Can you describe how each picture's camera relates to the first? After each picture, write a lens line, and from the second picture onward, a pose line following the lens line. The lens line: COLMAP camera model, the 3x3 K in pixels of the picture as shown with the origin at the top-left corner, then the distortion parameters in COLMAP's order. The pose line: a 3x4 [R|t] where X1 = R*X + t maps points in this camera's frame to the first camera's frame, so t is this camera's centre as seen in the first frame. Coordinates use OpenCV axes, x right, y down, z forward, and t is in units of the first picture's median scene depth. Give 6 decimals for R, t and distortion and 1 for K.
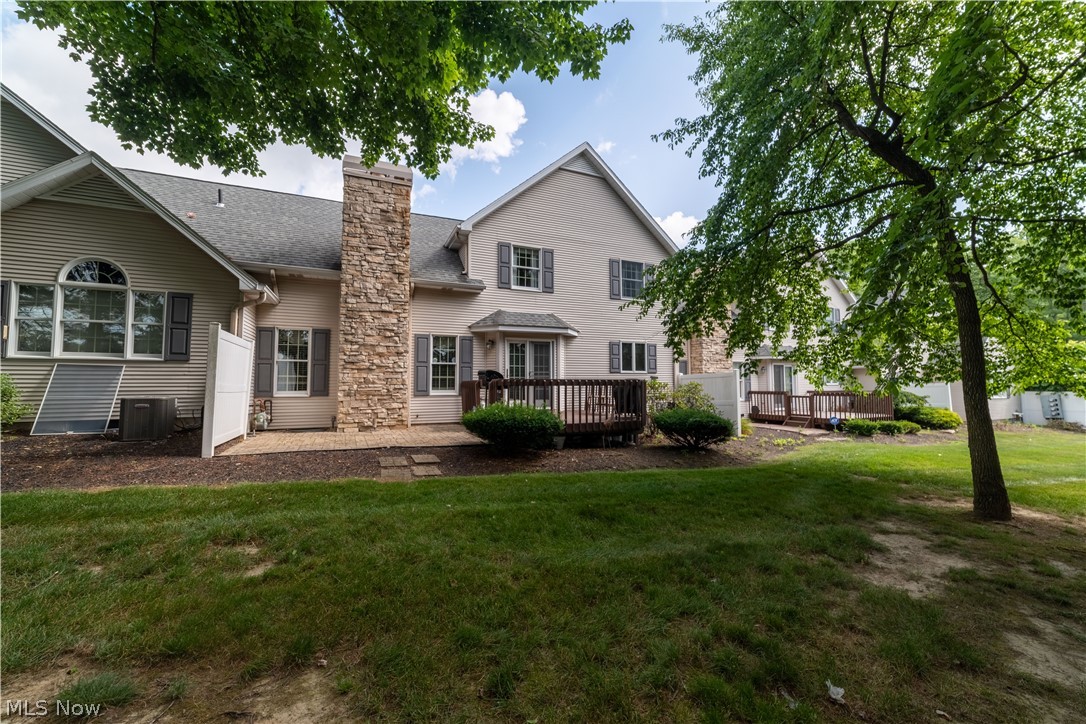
lens RADIAL K [[428.6, 0, 547.2], [0, 428.6, 360.6], [0, 0, 1]] dist [-0.008412, 0.000147]
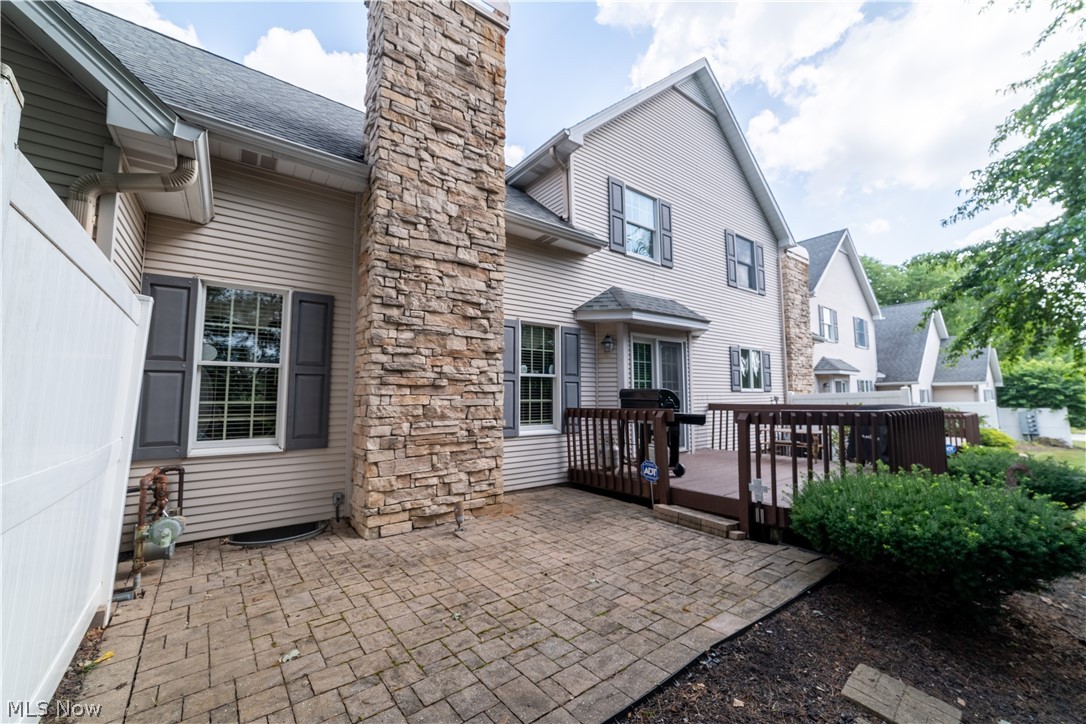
lens RADIAL K [[428.6, 0, 547.2], [0, 428.6, 360.6], [0, 0, 1]] dist [-0.008412, 0.000147]
pose [[0.972476, 0.016344, 0.232429, -0.395488], [-0.007743, 0.999253, -0.037869, 0.008975], [-0.232875, 0.035026, 0.971876, 0.520226]]
